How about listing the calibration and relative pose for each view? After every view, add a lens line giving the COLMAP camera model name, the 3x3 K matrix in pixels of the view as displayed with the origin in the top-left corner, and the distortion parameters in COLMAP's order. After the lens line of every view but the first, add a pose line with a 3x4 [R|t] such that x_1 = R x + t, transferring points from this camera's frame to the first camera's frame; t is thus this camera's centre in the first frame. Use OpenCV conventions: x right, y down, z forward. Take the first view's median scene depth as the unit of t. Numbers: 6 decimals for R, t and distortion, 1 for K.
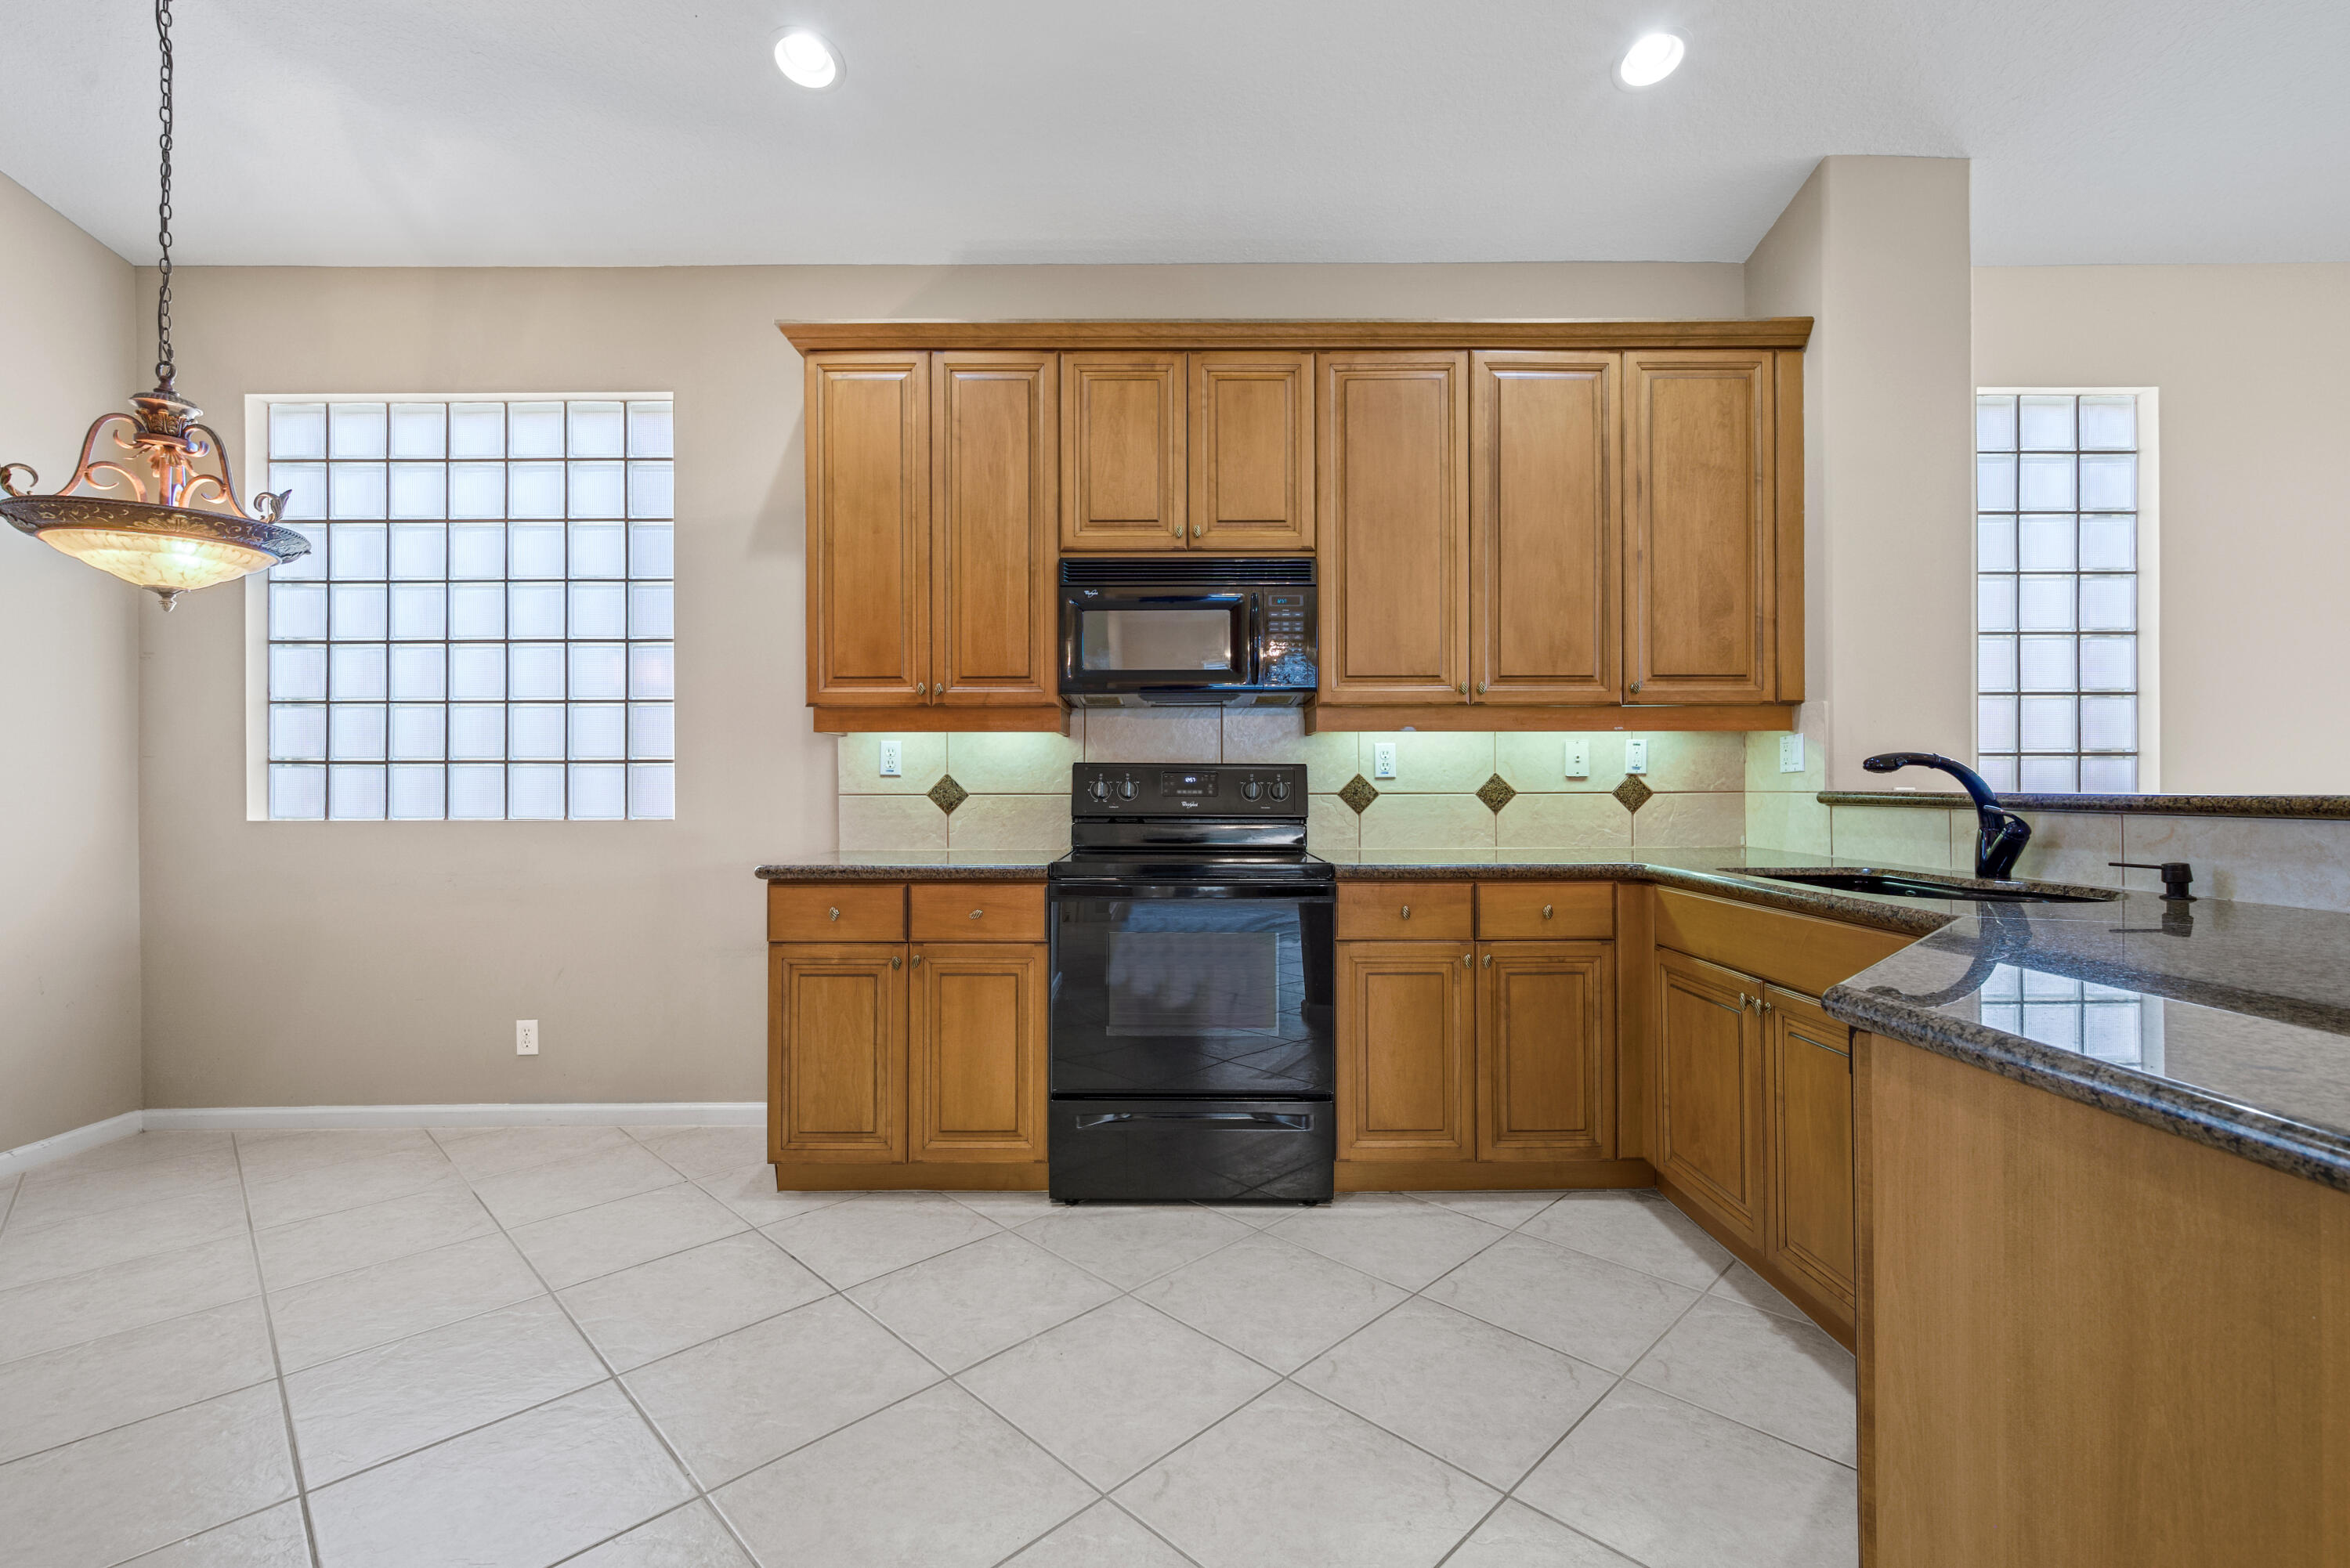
lens RADIAL K [[1031.9, 0, 1171.9], [0, 1031.9, 773.5], [0, 0, 1]] dist [0.007376, -0.001642]
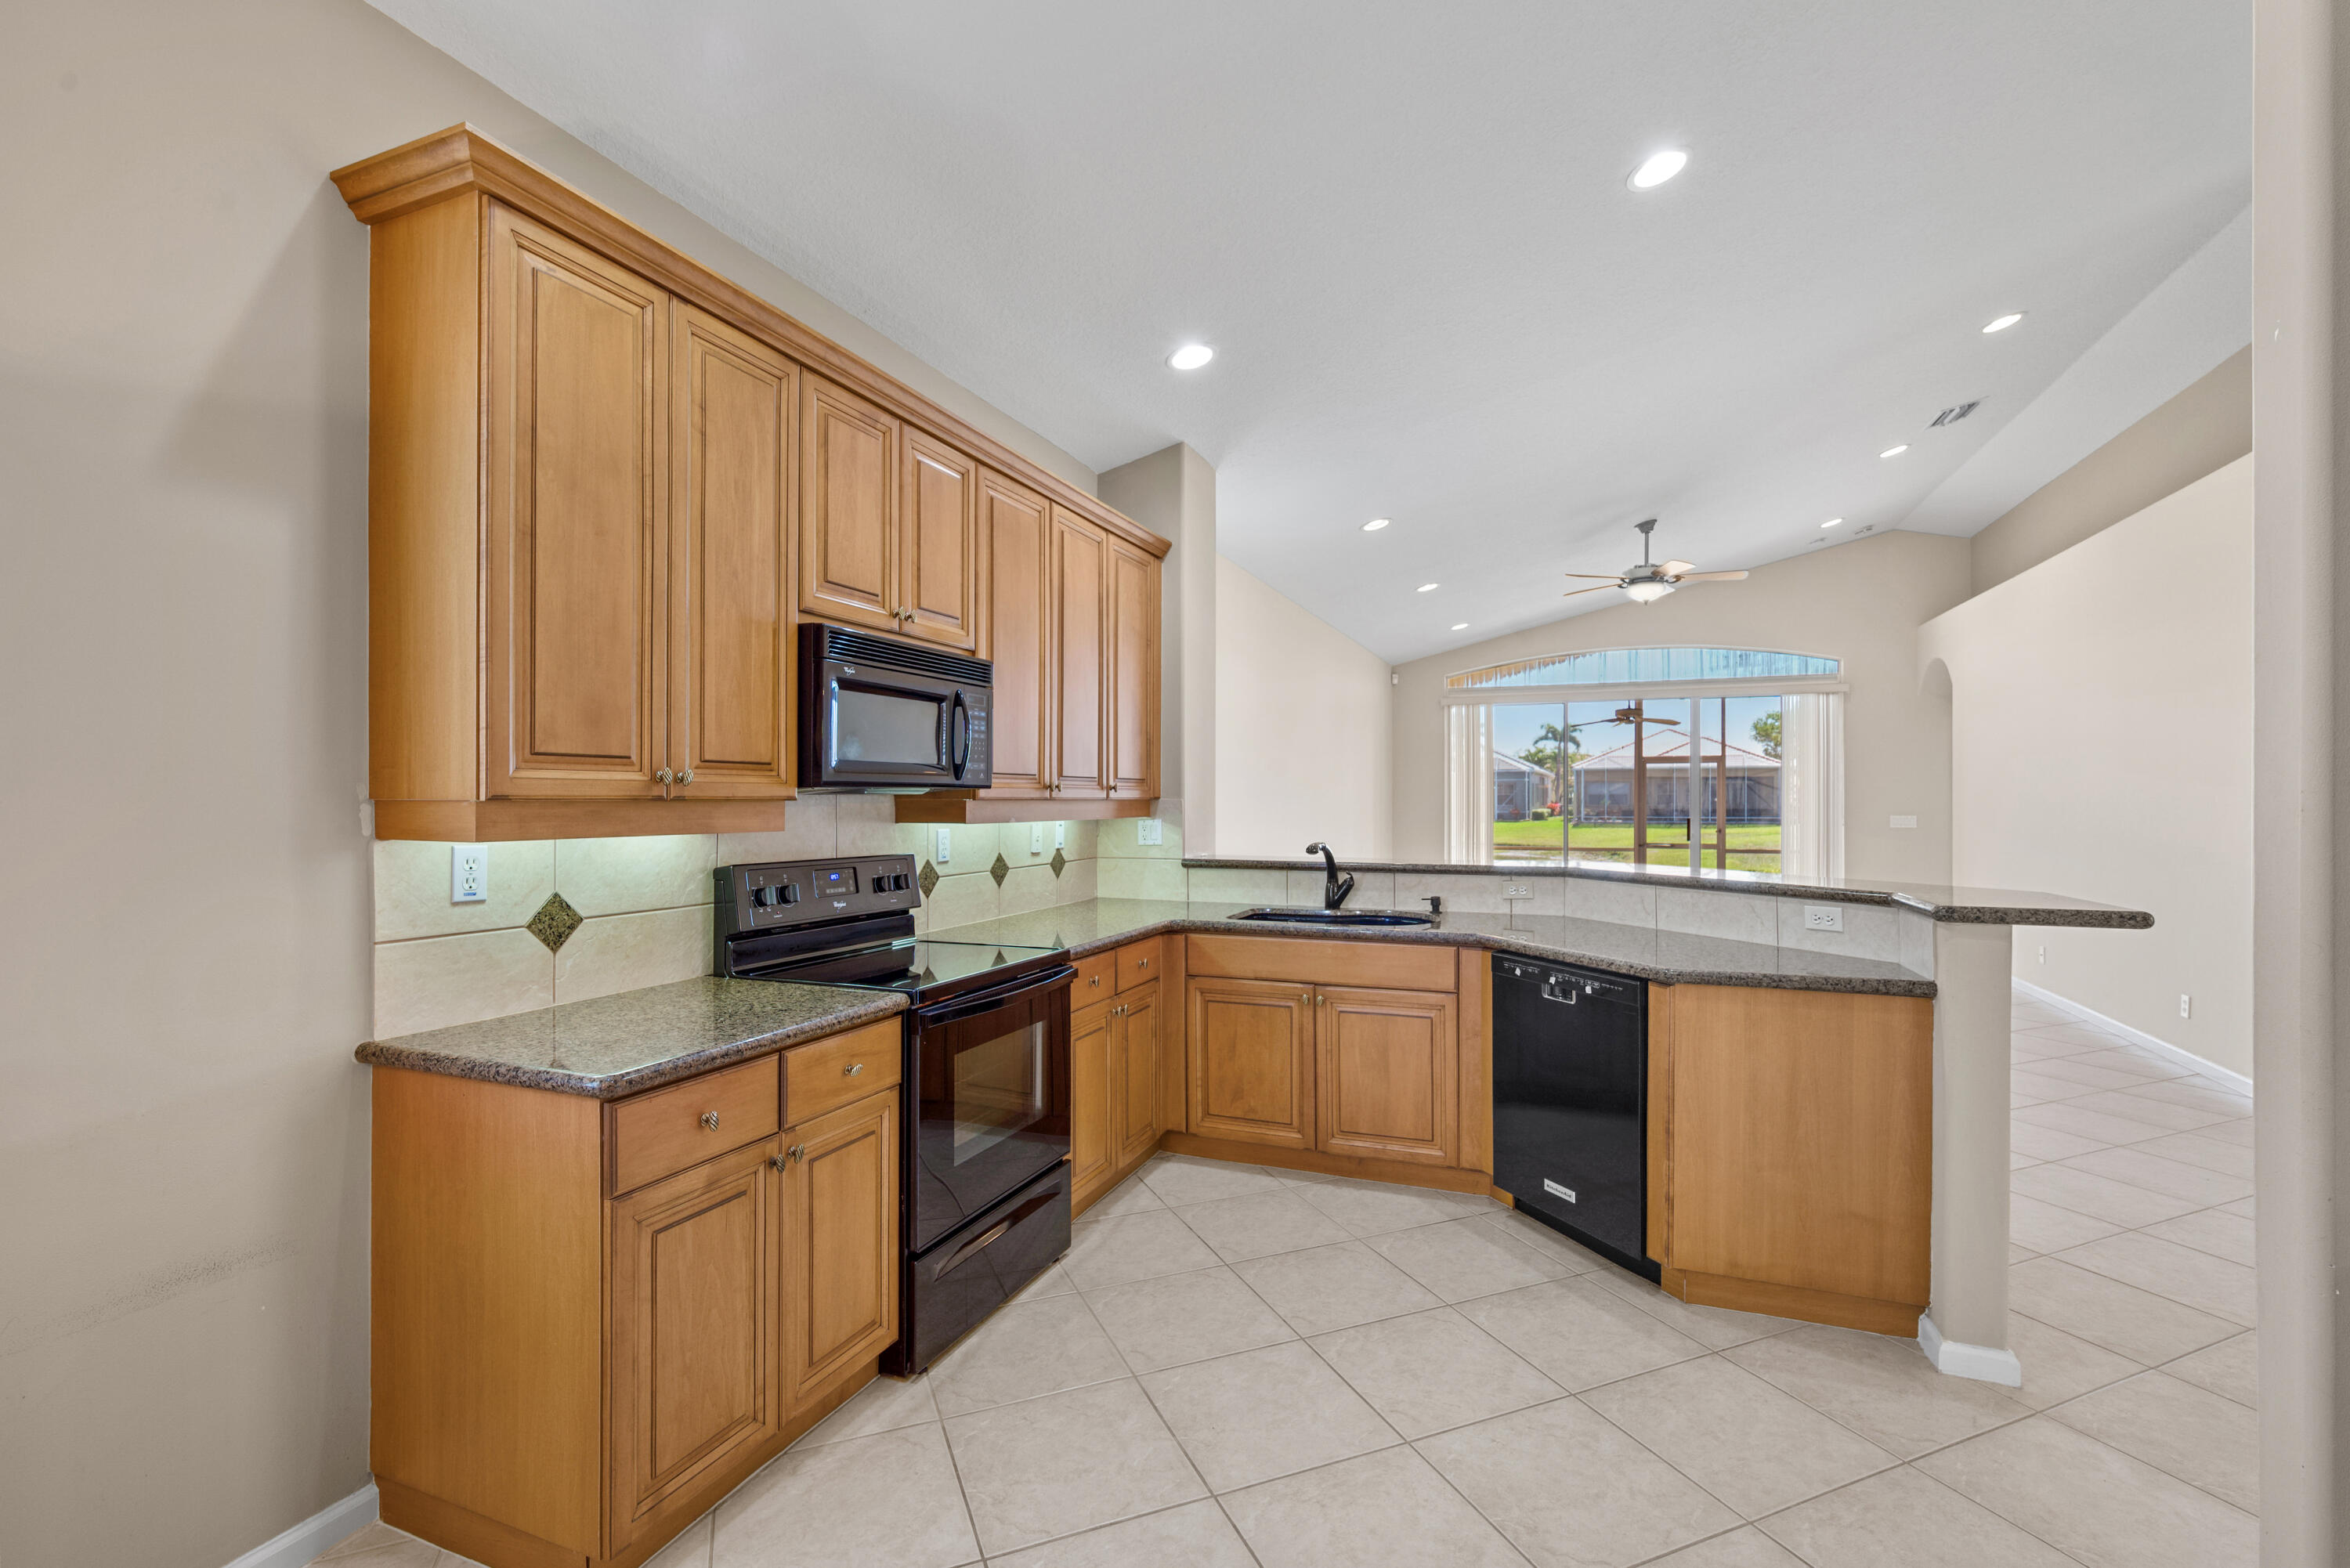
lens RADIAL K [[1031.9, 0, 1192.4], [0, 1031.9, 794.1], [0, 0, 1]] dist [0.007376, -0.001642]
pose [[0.372325, 0.007273, 0.928074, -0.749640], [-0.009267, 0.999949, -0.004119, -0.069714], [-0.928056, -0.007067, 0.372373, 0.406663]]
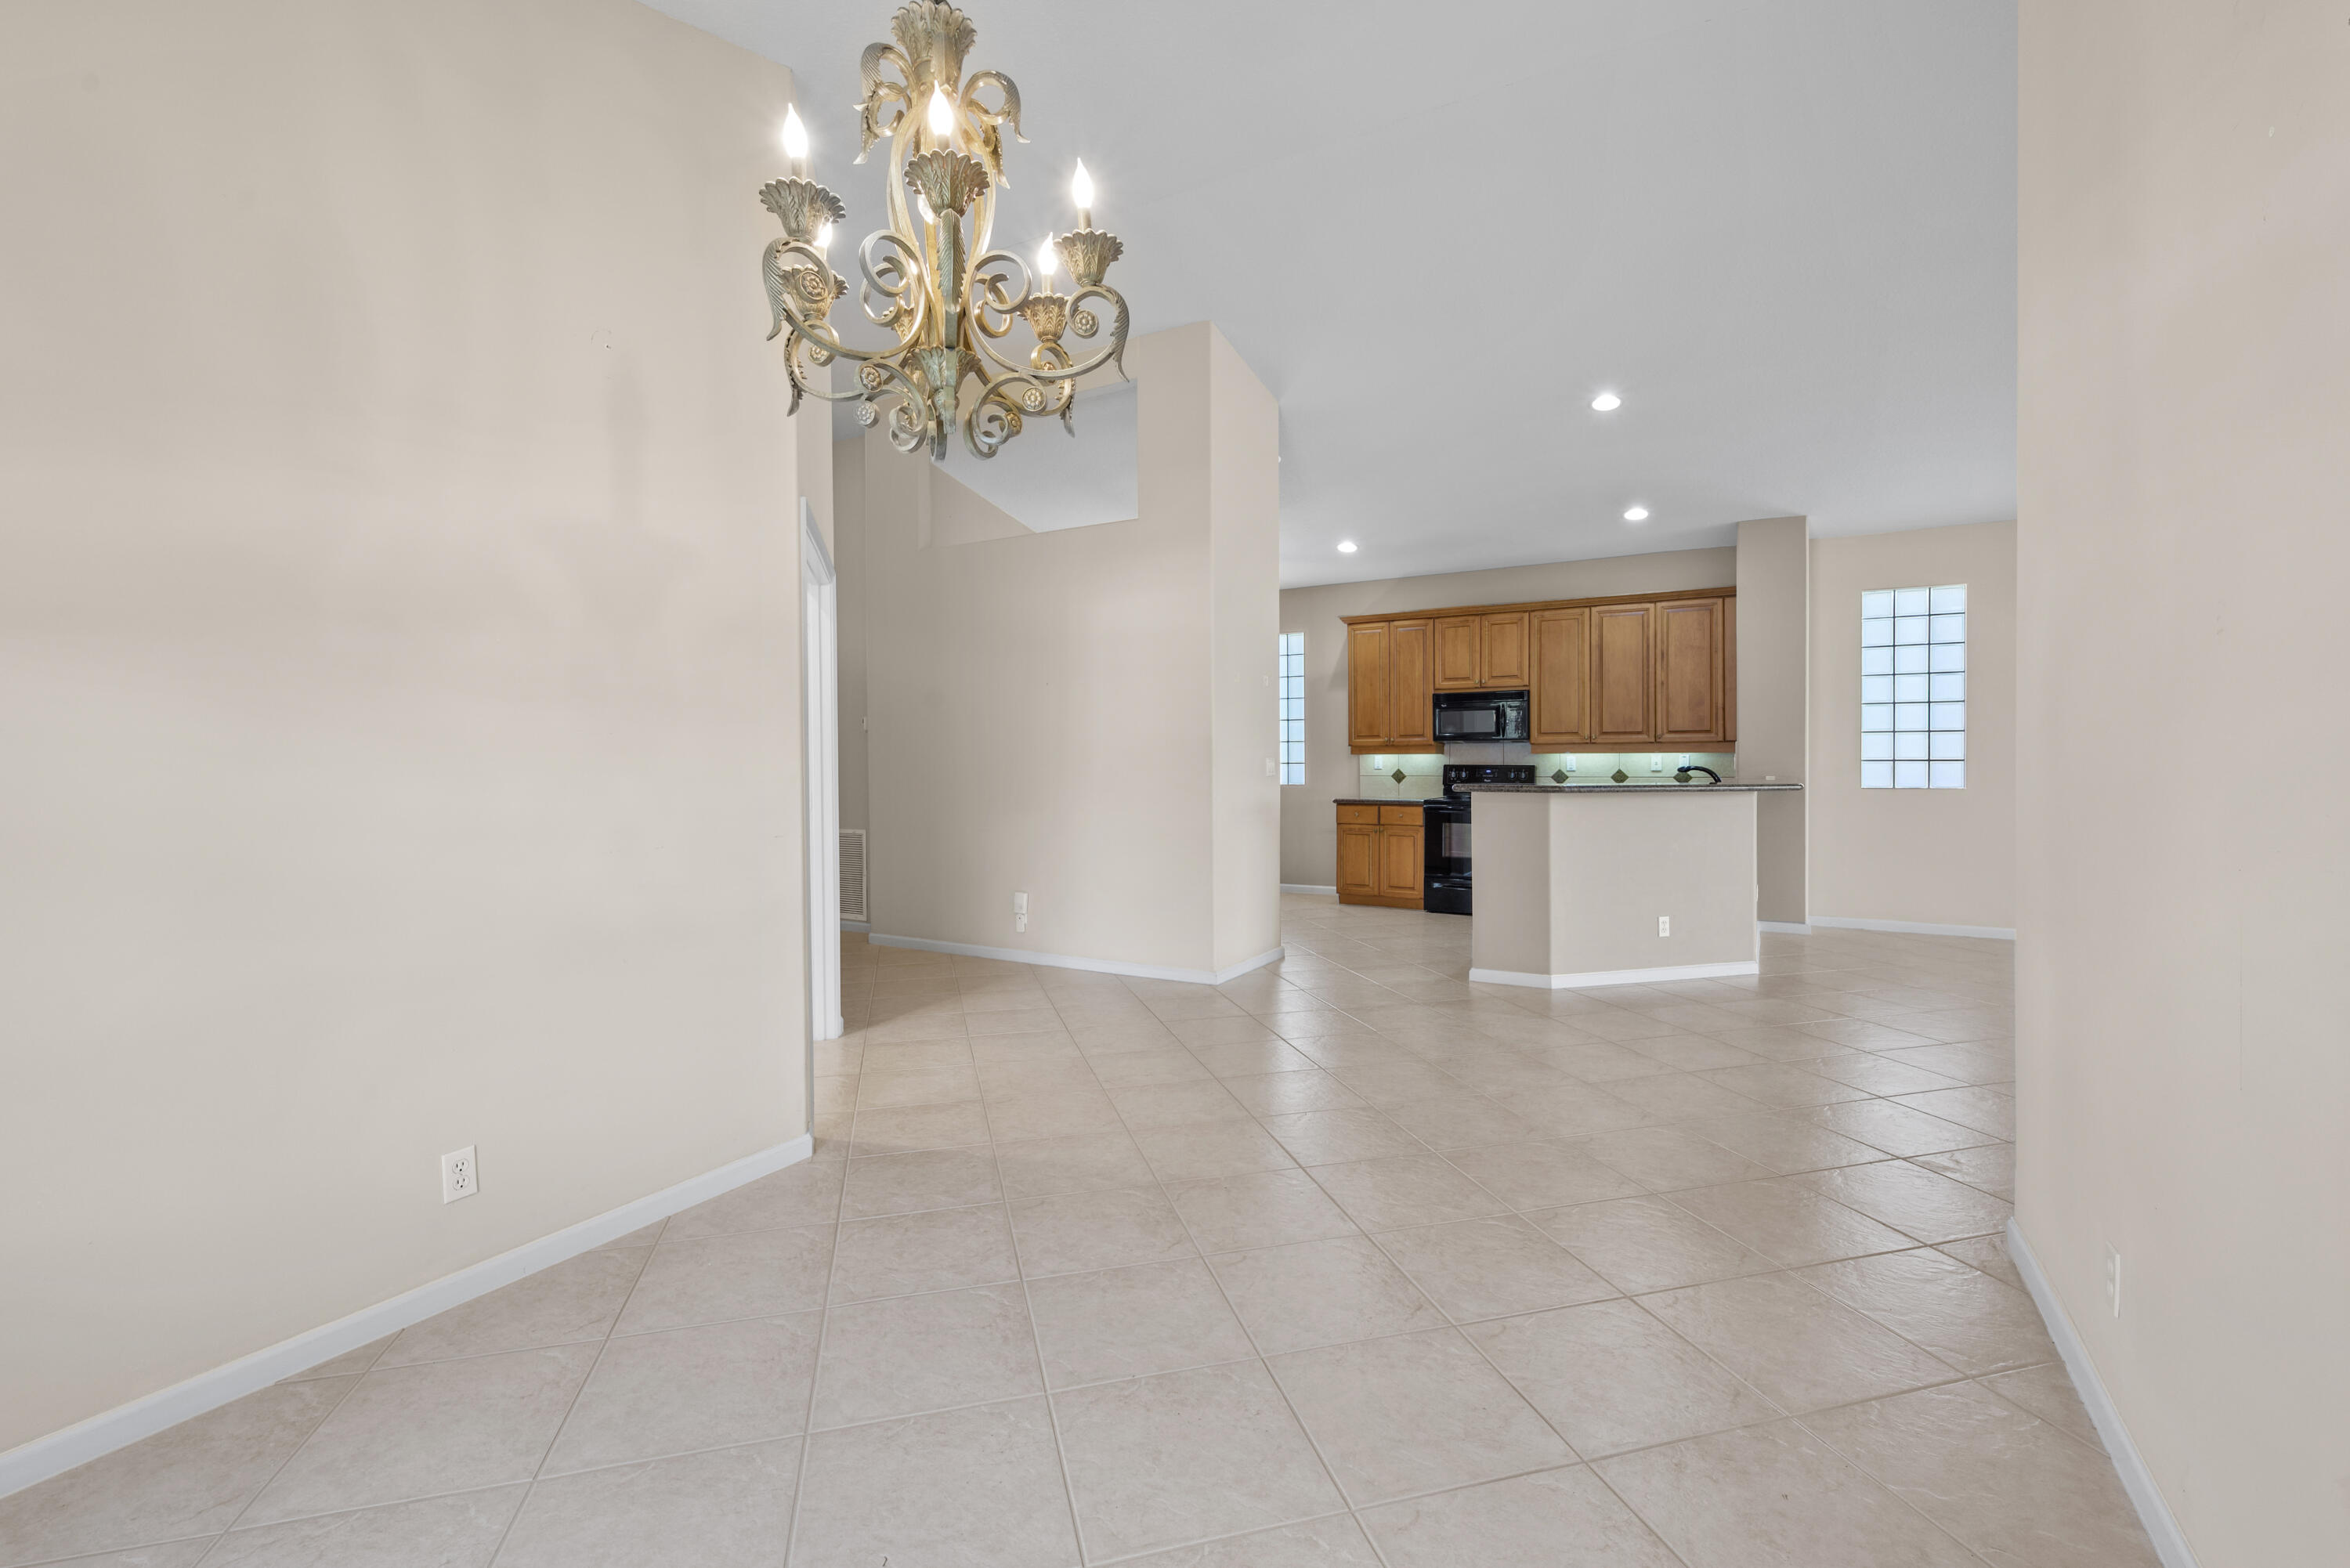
lens RADIAL K [[1031.9, 0, 1180.8], [0, 1031.9, 778.5], [0, 0, 1]] dist [0.007376, -0.001642]
pose [[0.867424, 0.007493, -0.497514, 0.690901], [0.007376, 0.999583, 0.027914, -0.058010], [0.497516, -0.027883, 0.867007, -1.779357]]
